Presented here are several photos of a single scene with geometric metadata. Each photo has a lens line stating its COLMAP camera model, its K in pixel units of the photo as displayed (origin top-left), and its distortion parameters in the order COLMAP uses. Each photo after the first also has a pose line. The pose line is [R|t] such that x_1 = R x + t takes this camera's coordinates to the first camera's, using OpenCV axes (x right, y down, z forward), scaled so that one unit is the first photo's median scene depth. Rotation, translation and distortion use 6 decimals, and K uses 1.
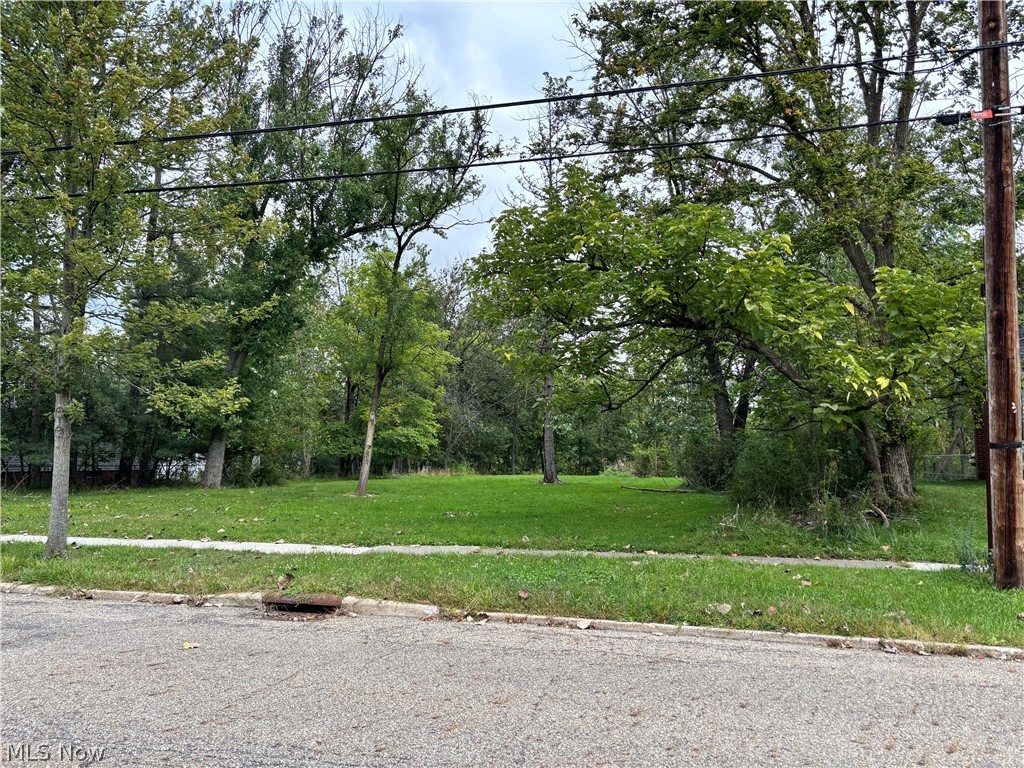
lens RADIAL K [[761.2, 0, 526.6], [0, 761.2, 380.8], [0, 0, 1]] dist [0.050264, 0.004477]
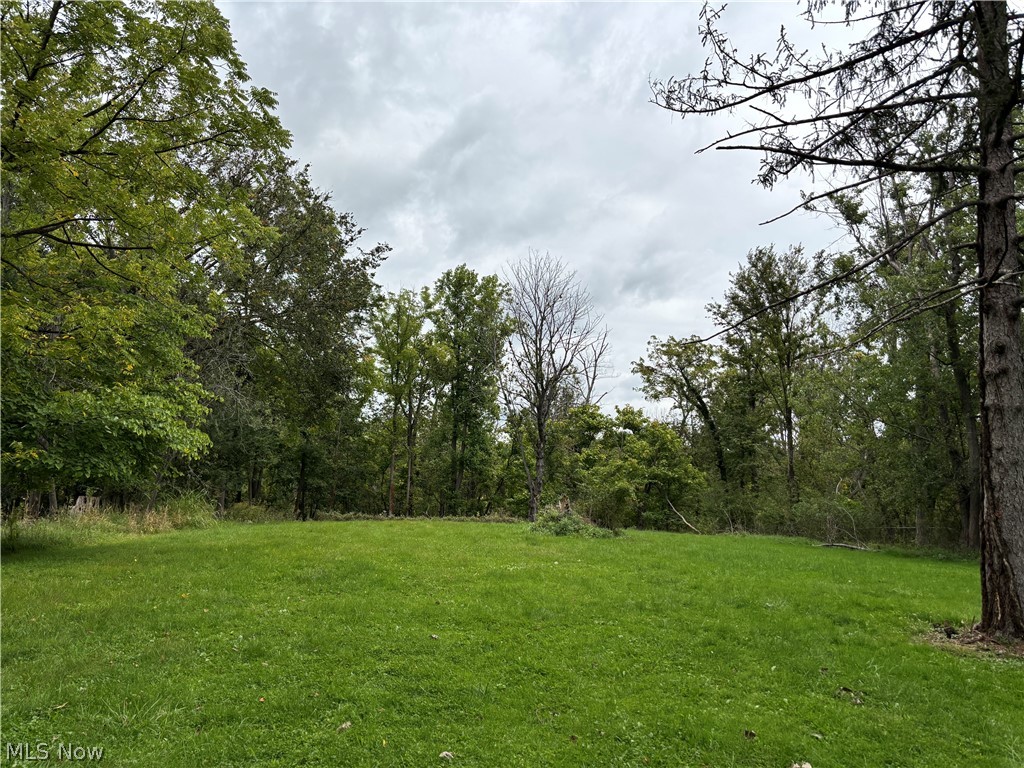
lens RADIAL K [[771.1, 0, 512.0], [0, 771.1, 384.0], [0, 0, 1]] dist [0.031082, -0.000785]
pose [[0.882901, 0.089928, 0.460867, -0.166485], [-0.081649, 0.995940, -0.037917, 0.057243], [-0.462405, -0.004153, 0.886659, 0.633367]]
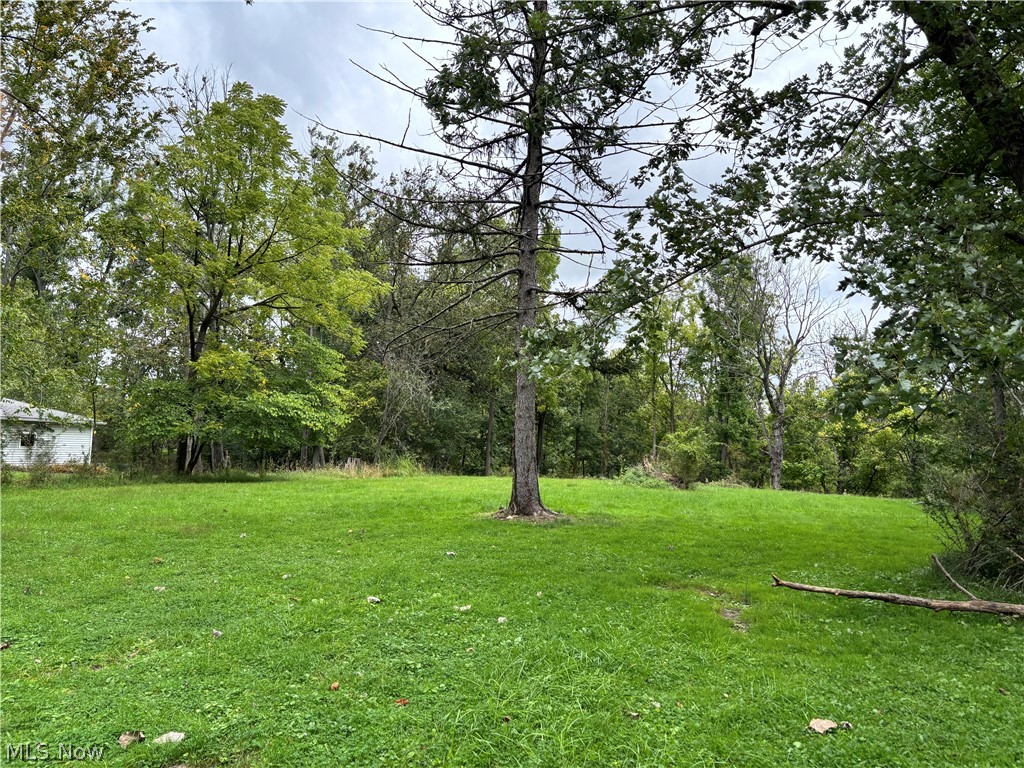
lens RADIAL K [[771.0, 0, 513.0], [0, 771.0, 408.6], [0, 0, 1]] dist [0.033553, -0.005906]
pose [[0.999604, 0.027020, -0.007912, 0.020460], [-0.026588, 0.998375, 0.050394, 0.039727], [0.009261, -0.050164, 0.998698, 0.422747]]
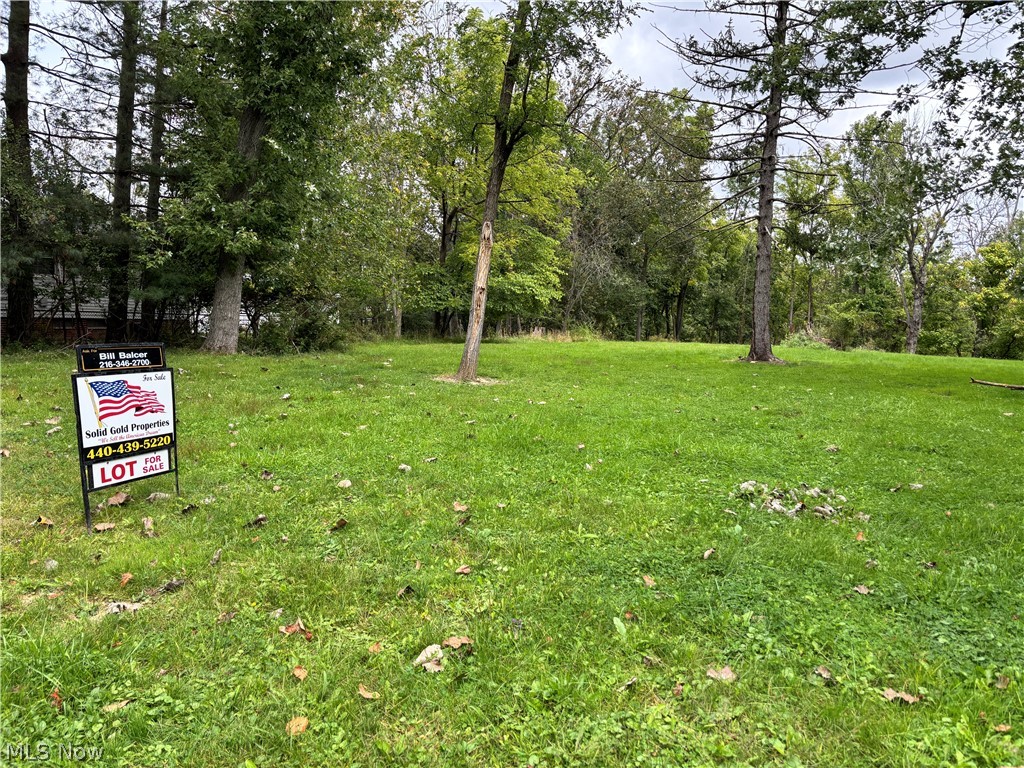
lens RADIAL K [[759.8, 0, 513.4], [0, 759.8, 417.3], [0, 0, 1]] dist [0.052648, -0.064956]
pose [[0.989804, 0.043364, -0.135673, -0.060483], [-0.011303, 0.973439, 0.228667, 0.028708], [0.141986, -0.224802, 0.964004, 0.263746]]
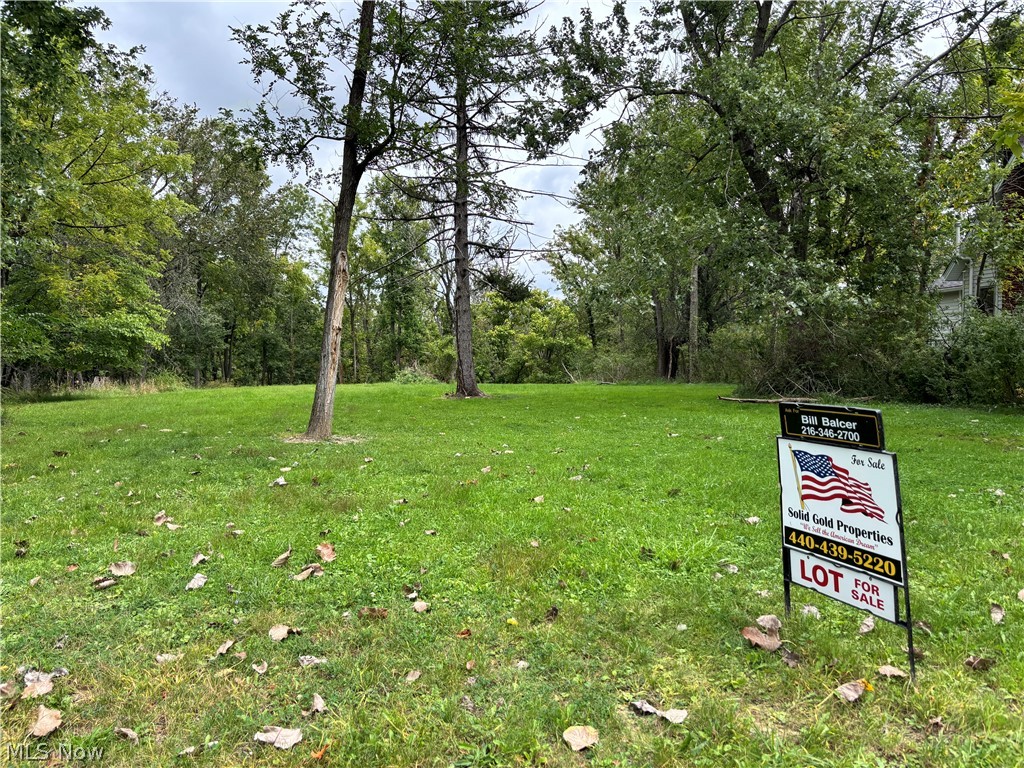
lens RADIAL K [[771.0, 0, 513.0], [0, 771.0, 408.6], [0, 0, 1]] dist [0.033553, -0.005906]
pose [[0.877122, -0.045528, 0.478104, -0.182585], [-0.030941, 0.988071, 0.150855, 0.033643], [-0.479269, -0.147112, 0.865251, 0.307244]]
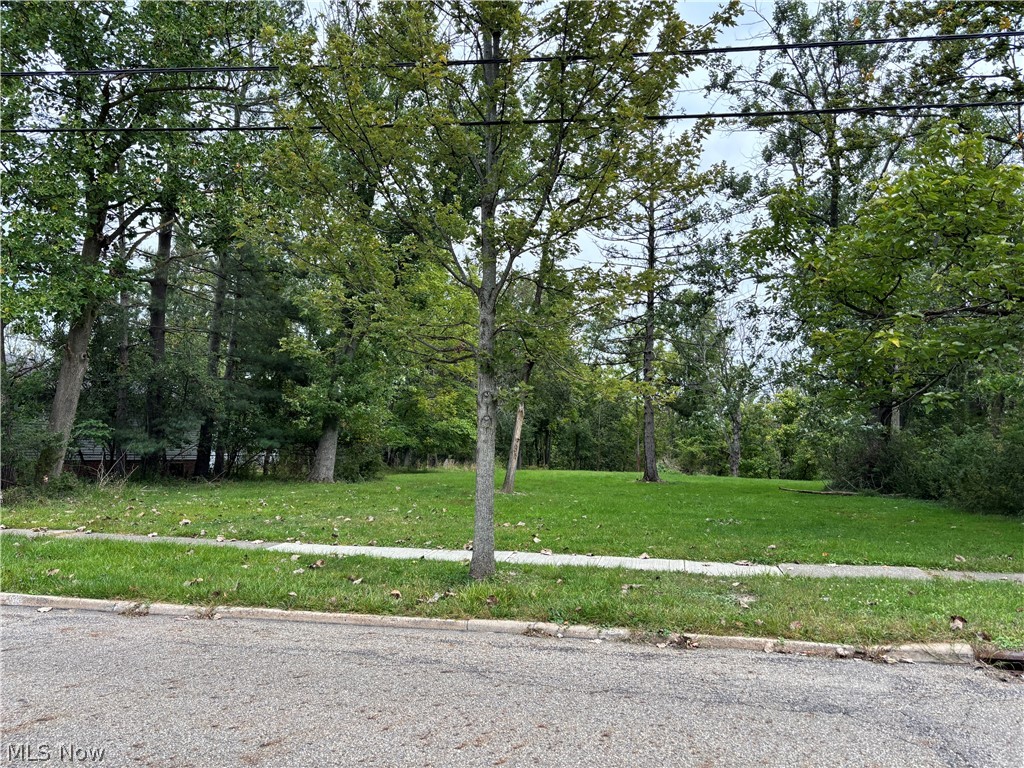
lens RADIAL K [[771.0, 0, 513.0], [0, 771.0, 408.6], [0, 0, 1]] dist [0.033553, -0.005906]
pose [[0.997691, 0.018945, 0.065220, -0.149517], [-0.021945, 0.998719, 0.045590, 0.004110], [-0.064273, -0.046916, 0.996829, 0.051243]]
